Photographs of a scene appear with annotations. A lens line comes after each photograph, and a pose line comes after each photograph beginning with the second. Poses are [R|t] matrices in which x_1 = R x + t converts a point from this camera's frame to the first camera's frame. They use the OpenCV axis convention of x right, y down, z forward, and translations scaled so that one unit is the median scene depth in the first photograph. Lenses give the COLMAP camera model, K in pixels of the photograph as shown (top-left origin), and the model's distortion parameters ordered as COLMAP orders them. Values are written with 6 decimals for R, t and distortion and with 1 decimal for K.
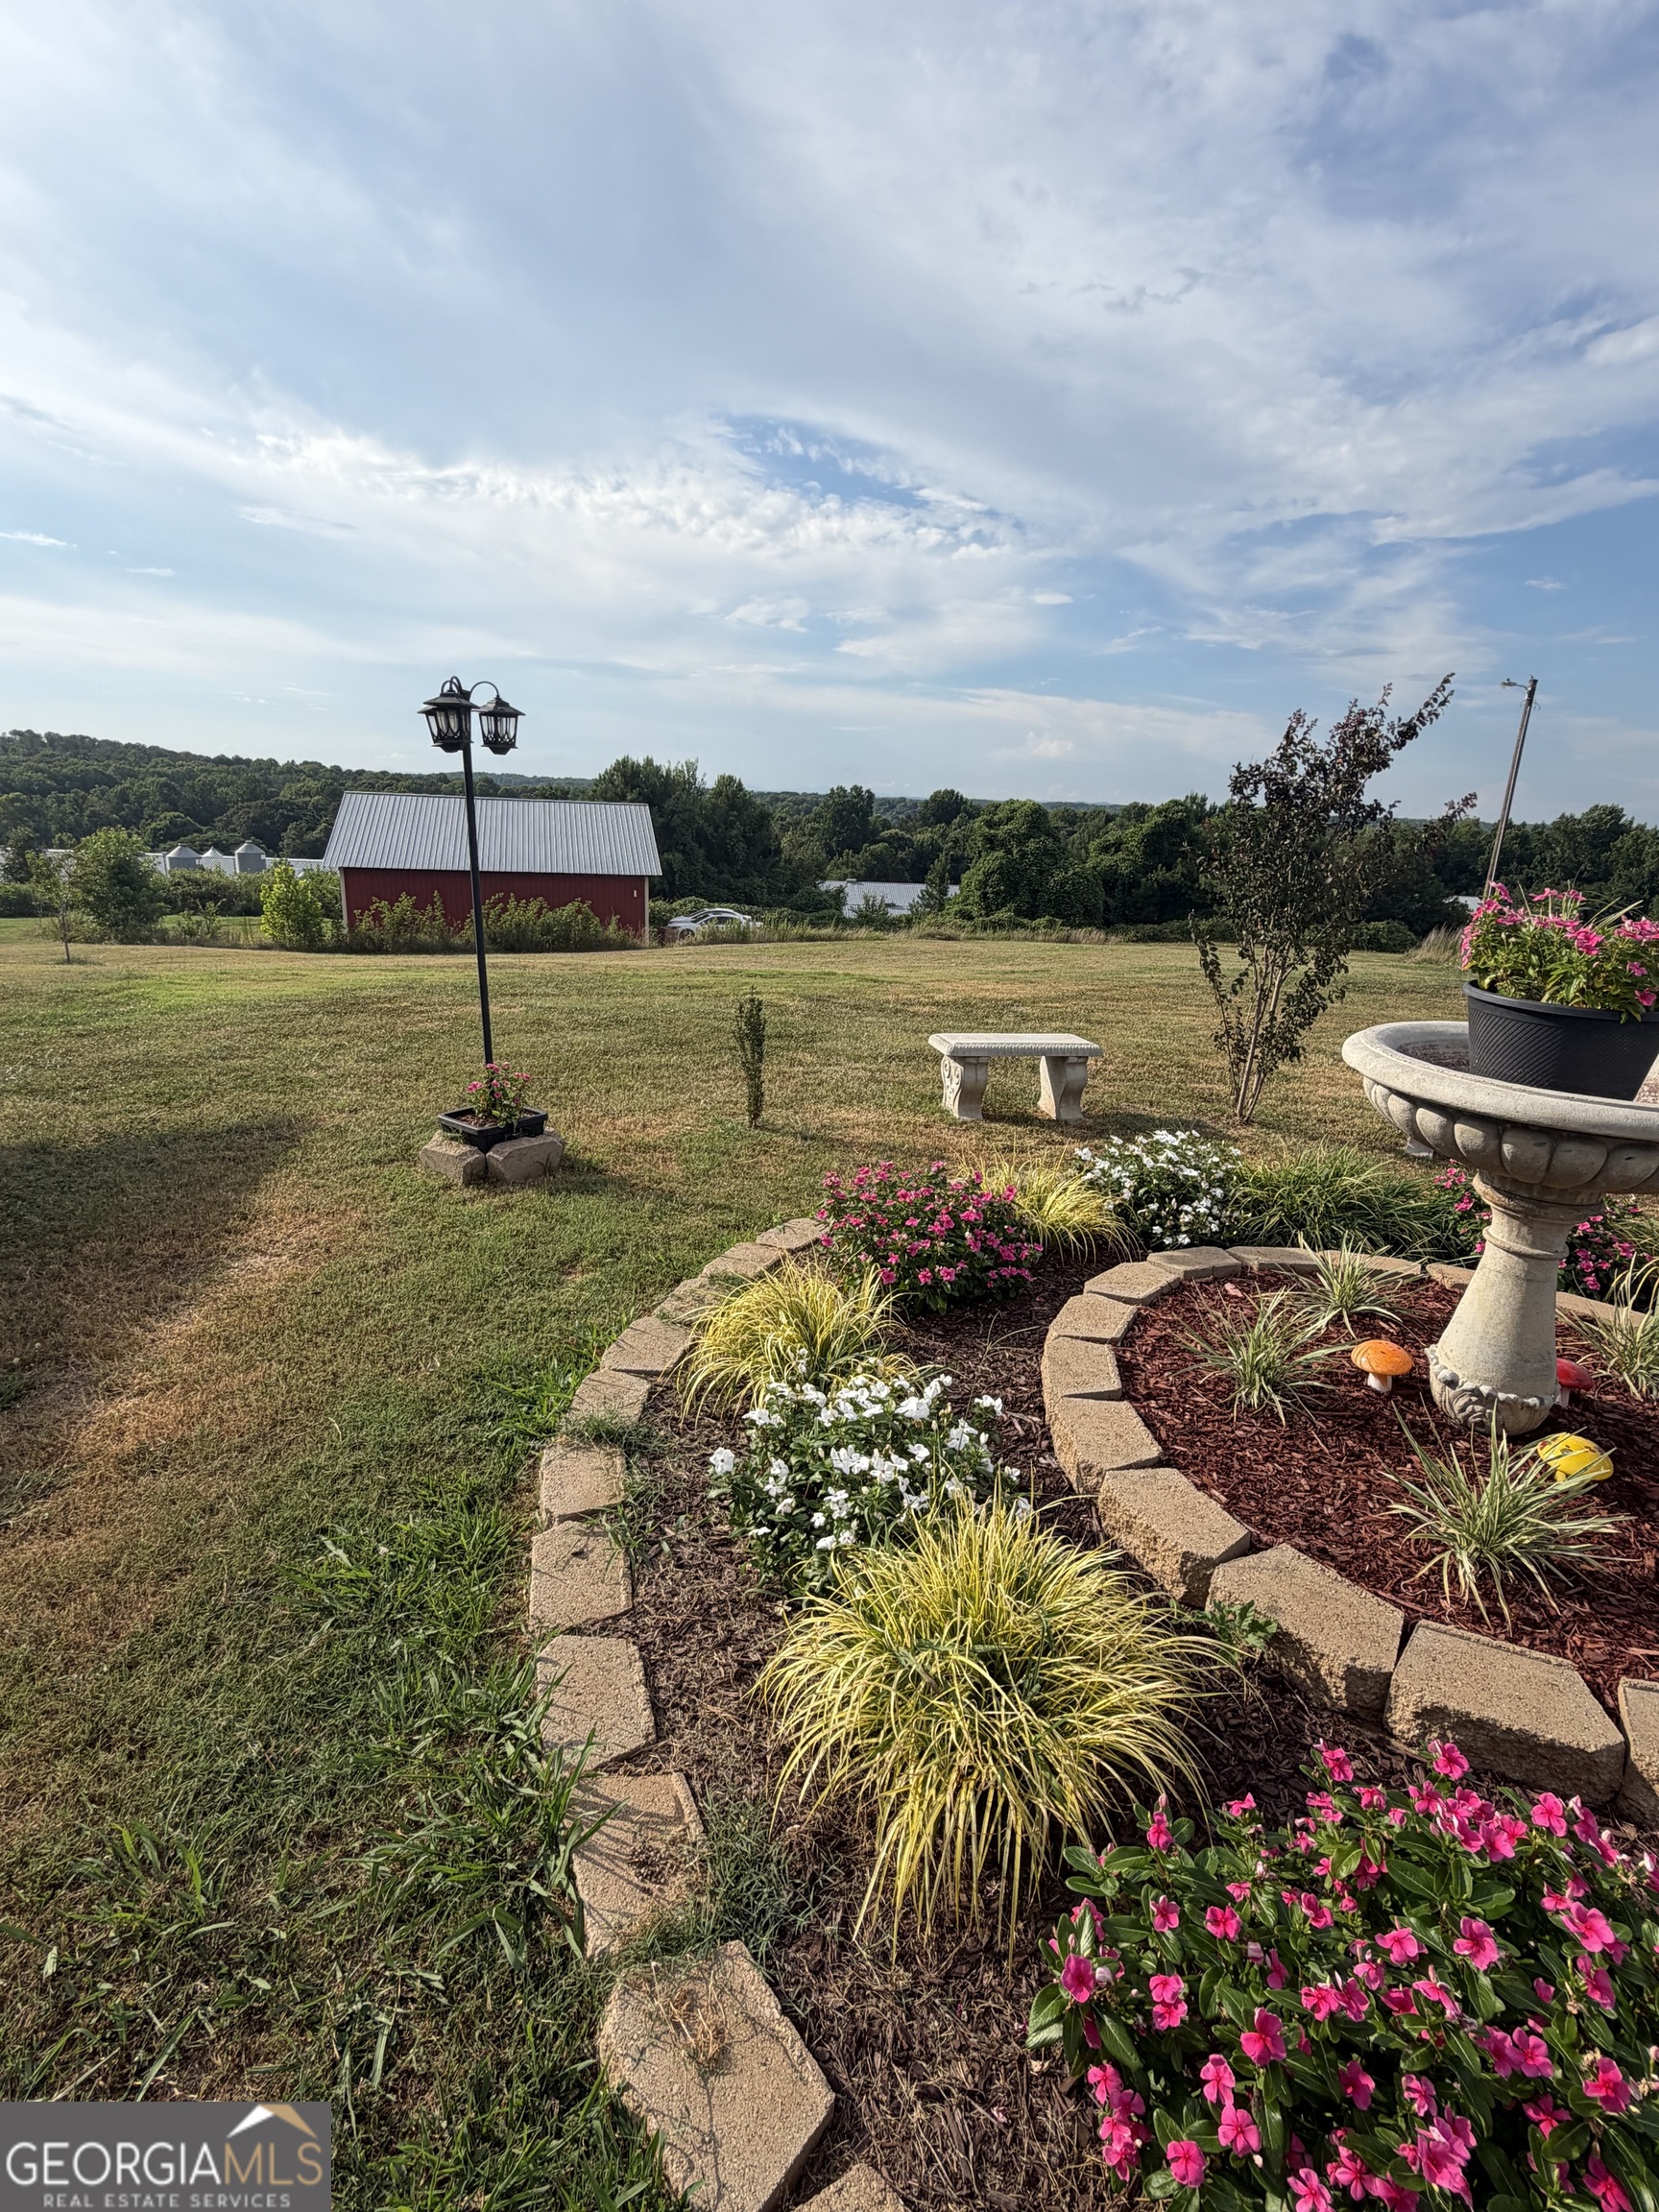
lens RADIAL K [[1037.0, 0, 831.7], [0, 1037.0, 1111.3], [0, 0, 1]] dist [0.019895, -0.000356]
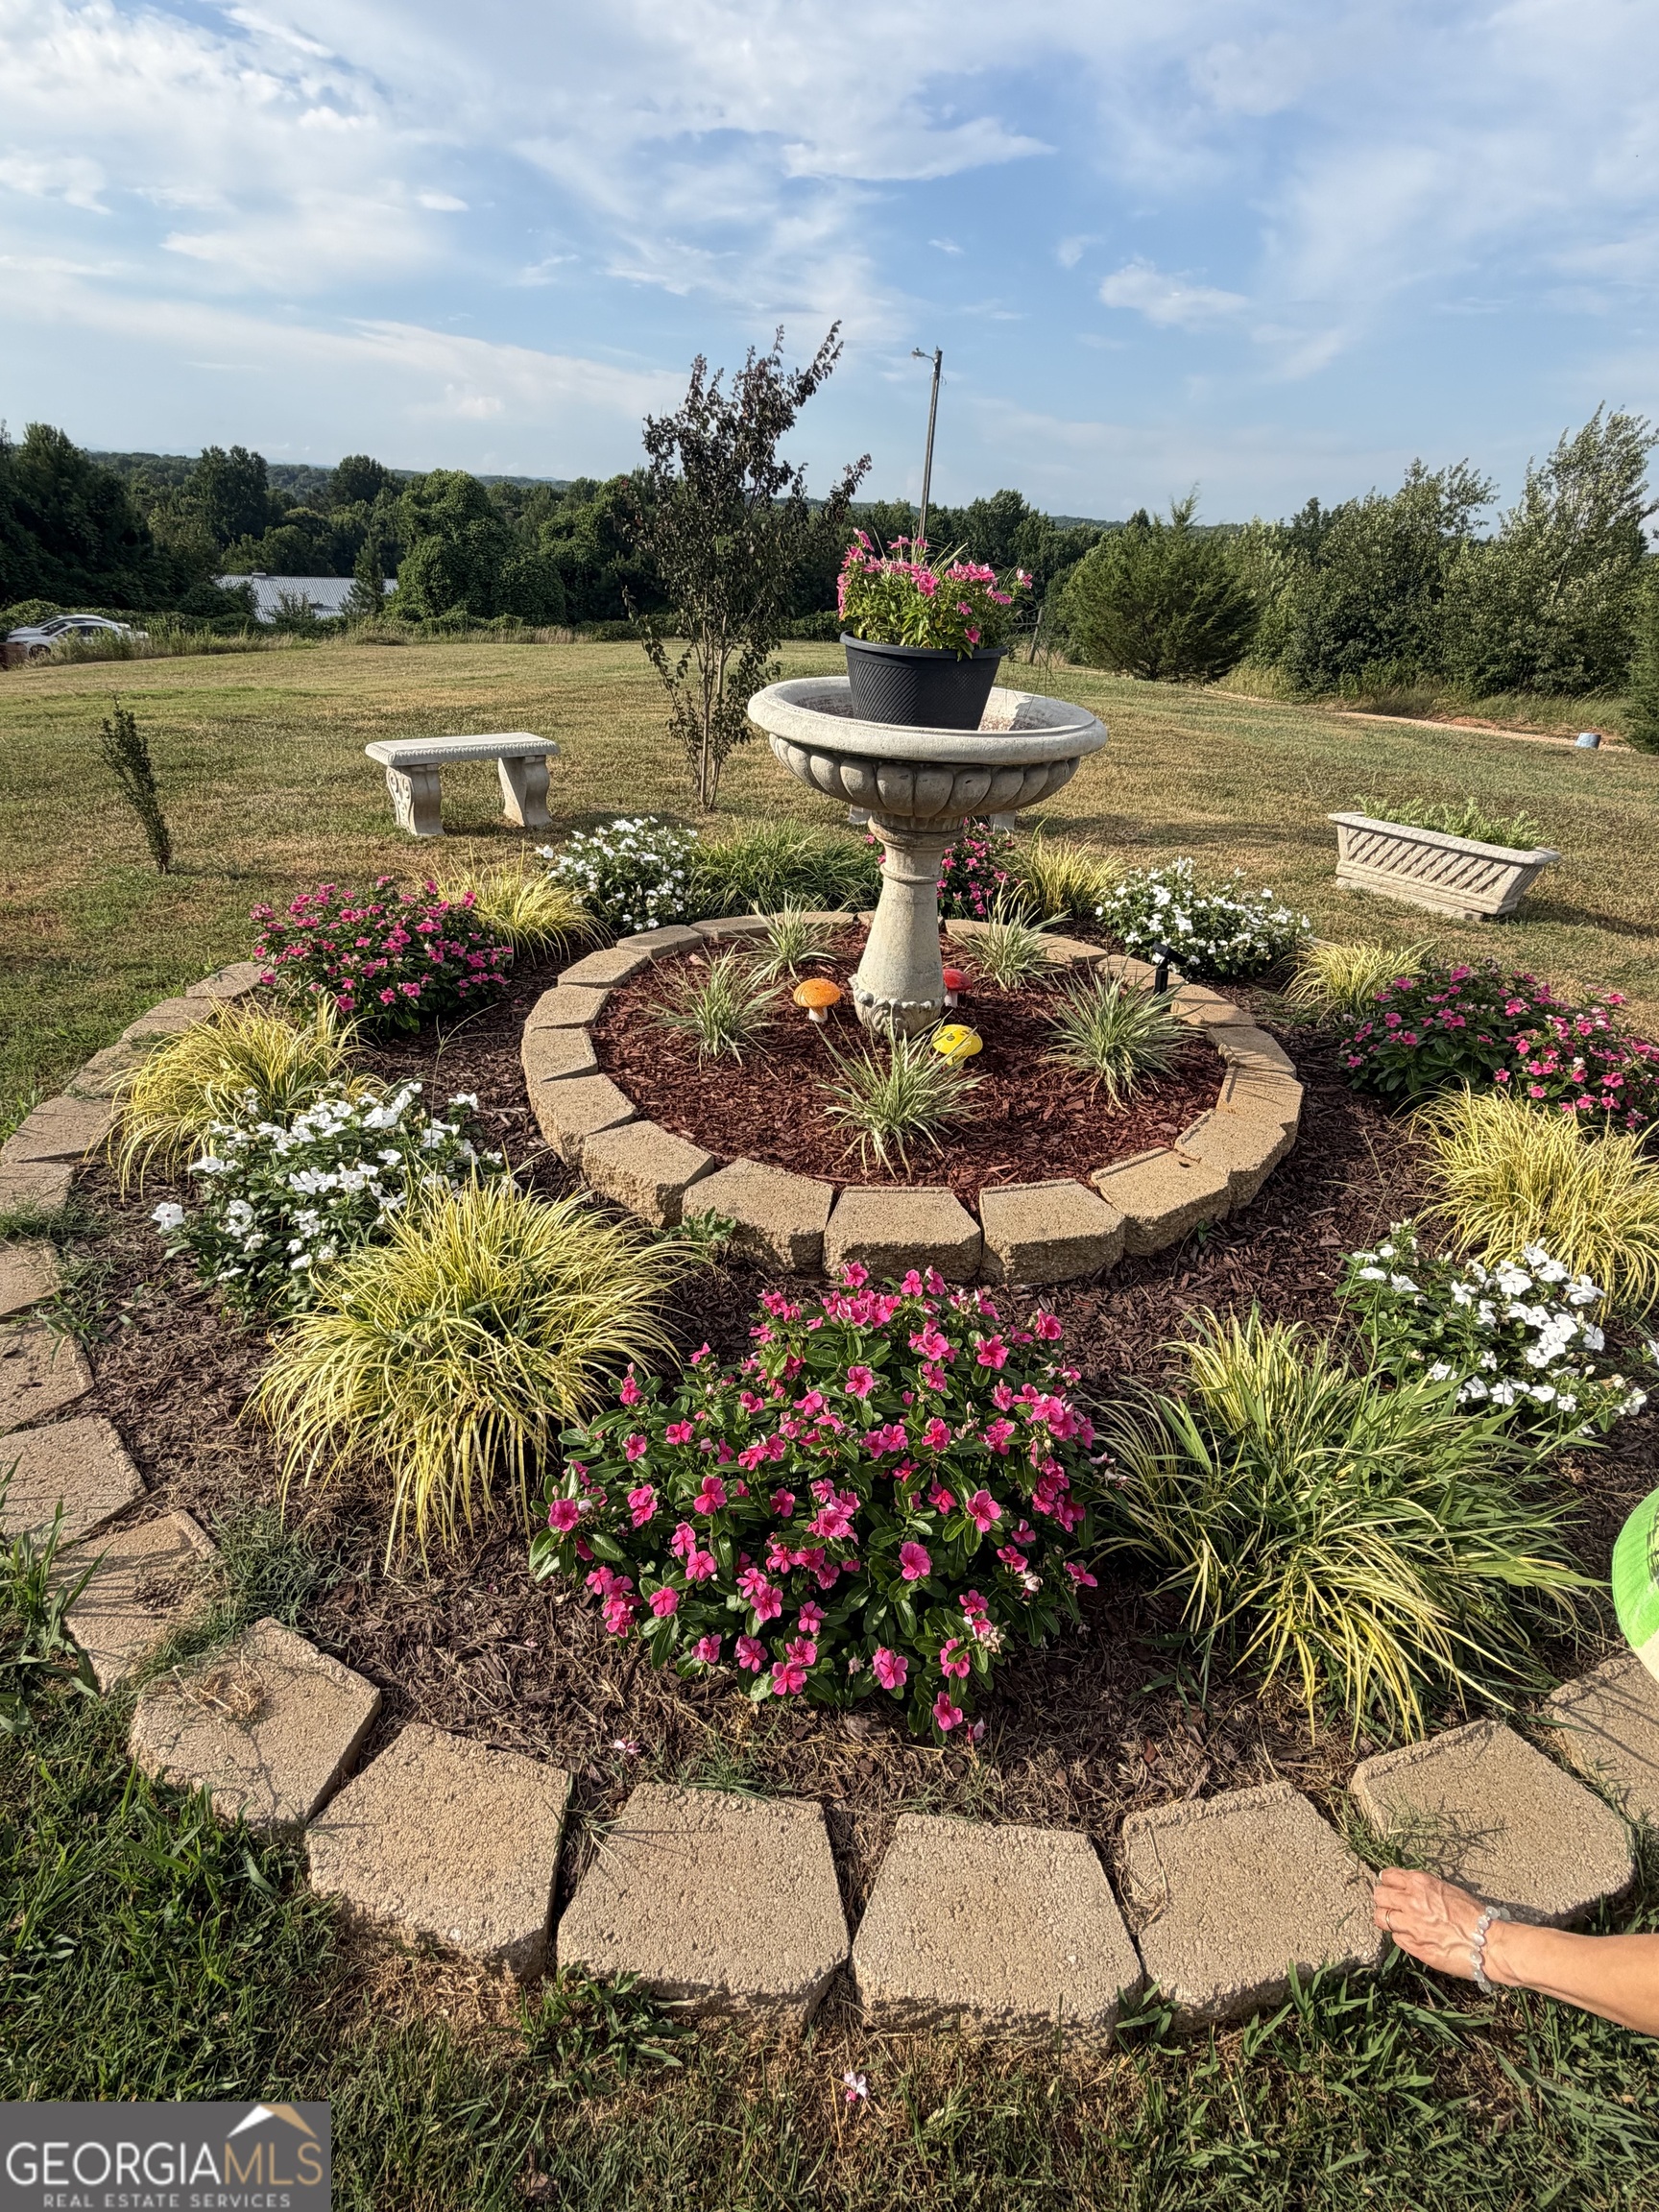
lens RADIAL K [[1046.9, 0, 829.5], [0, 1046.9, 1106.0], [0, 0, 1]] dist [0.018600, -0.001019]
pose [[0.905165, -0.205064, 0.372323, 0.076673], [0.113829, 0.960881, 0.252490, 0.058487], [-0.409535, -0.186164, 0.893098, -0.042719]]
